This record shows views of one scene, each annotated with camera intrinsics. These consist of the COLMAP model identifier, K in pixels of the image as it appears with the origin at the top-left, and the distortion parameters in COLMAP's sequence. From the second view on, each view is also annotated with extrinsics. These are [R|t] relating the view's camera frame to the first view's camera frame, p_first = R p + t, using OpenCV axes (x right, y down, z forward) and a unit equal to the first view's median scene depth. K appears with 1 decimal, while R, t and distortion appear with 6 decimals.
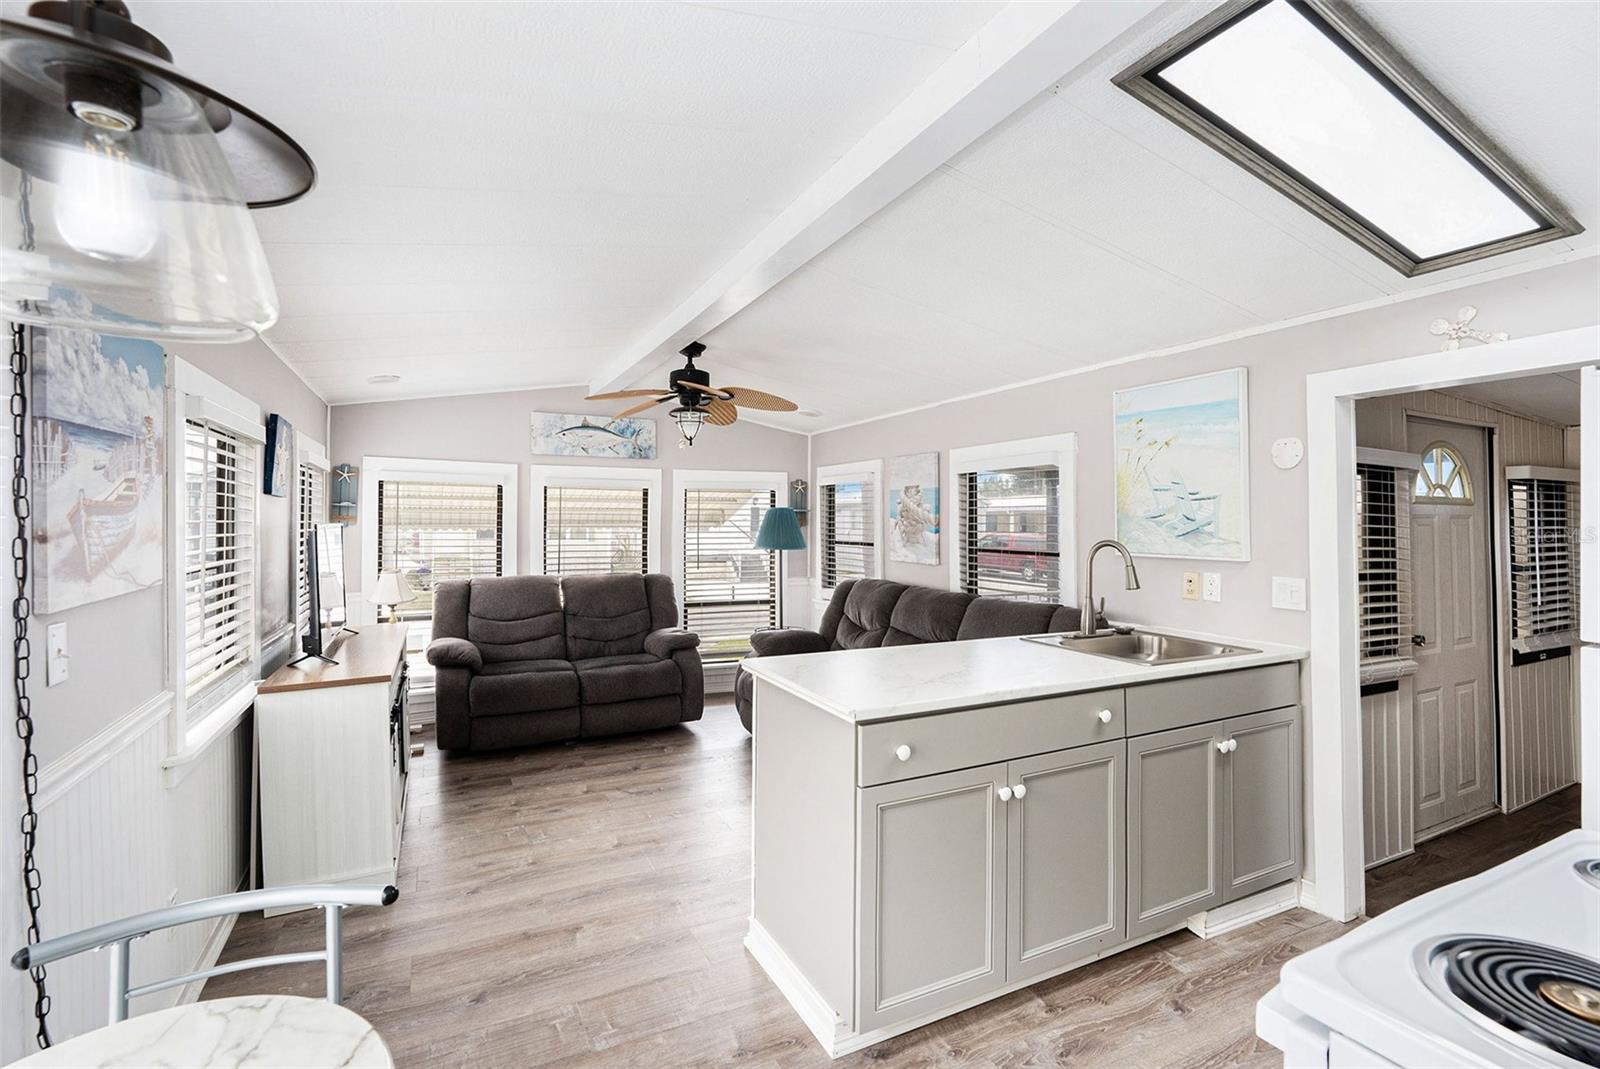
lens RADIAL K [[700.3, 0, 805.2], [0, 700.3, 522.1], [0, 0, 1]] dist [-0.000424, -0.000059]
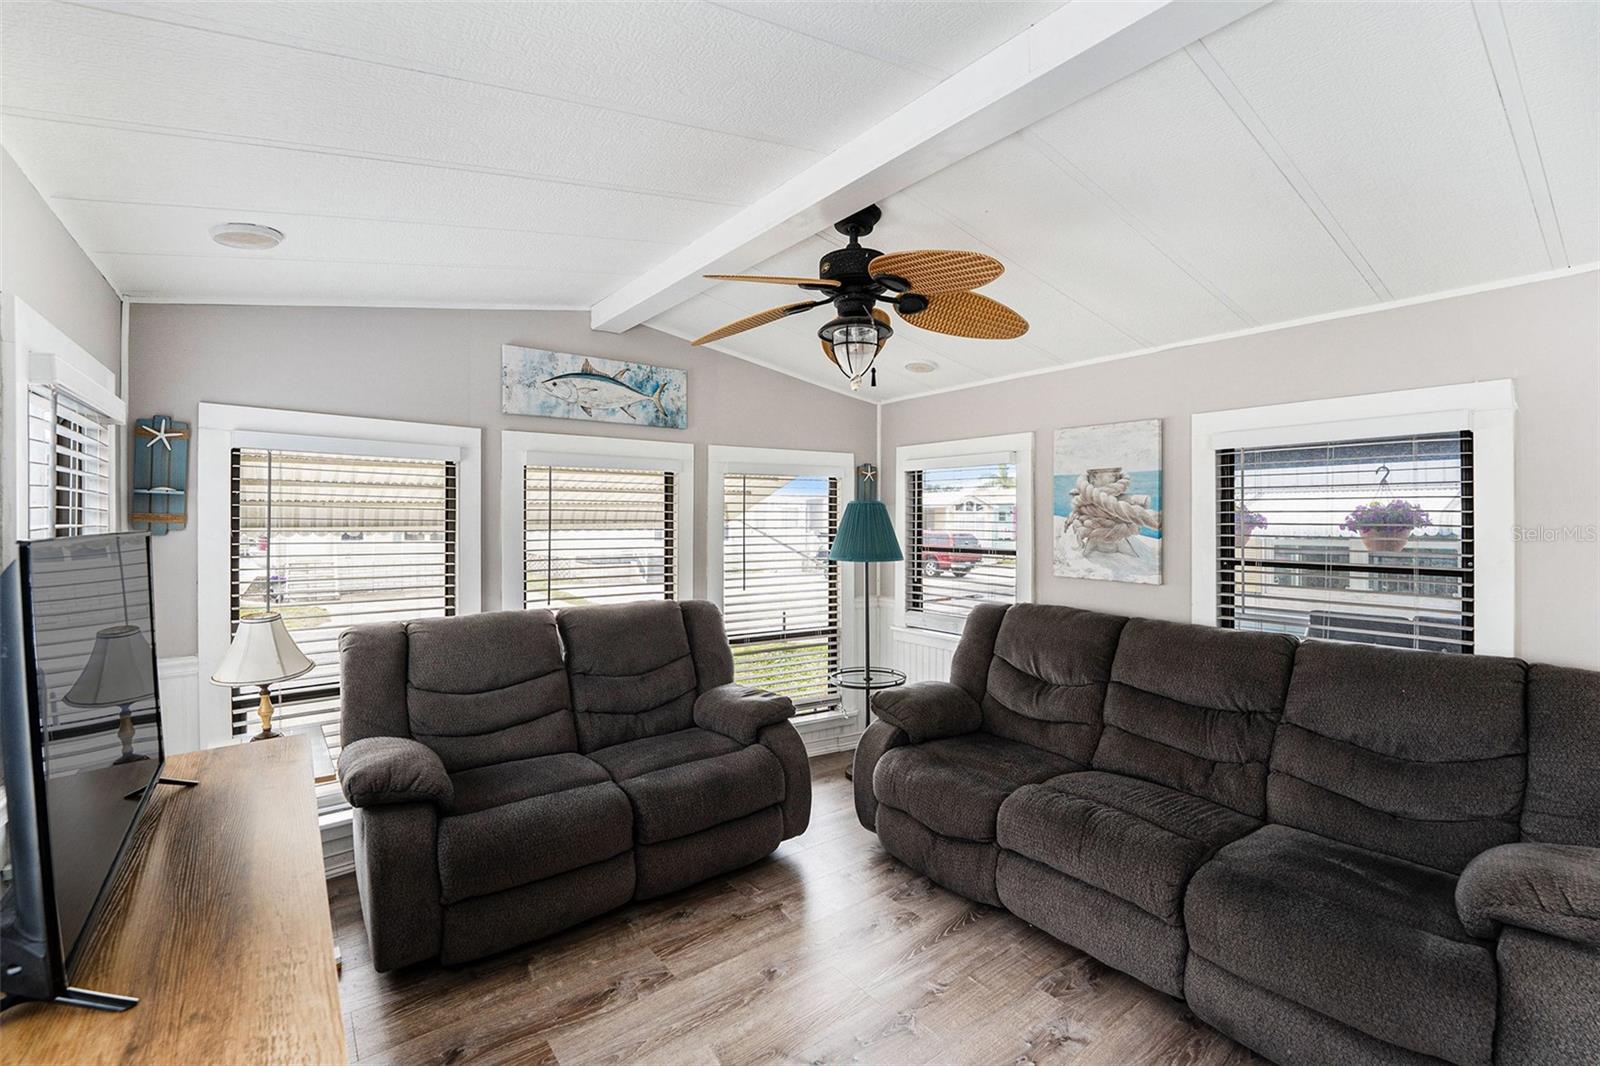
lens RADIAL K [[680.3, 0, 801.1], [0, 680.3, 519.5], [0, 0, 1]] dist [-0.015351, 0.000115]
pose [[0.984183, -0.002933, 0.177132, -0.257848], [0.002874, 0.999996, 0.000590, -0.003337], [-0.177133, -0.000072, 0.984187, 0.394815]]
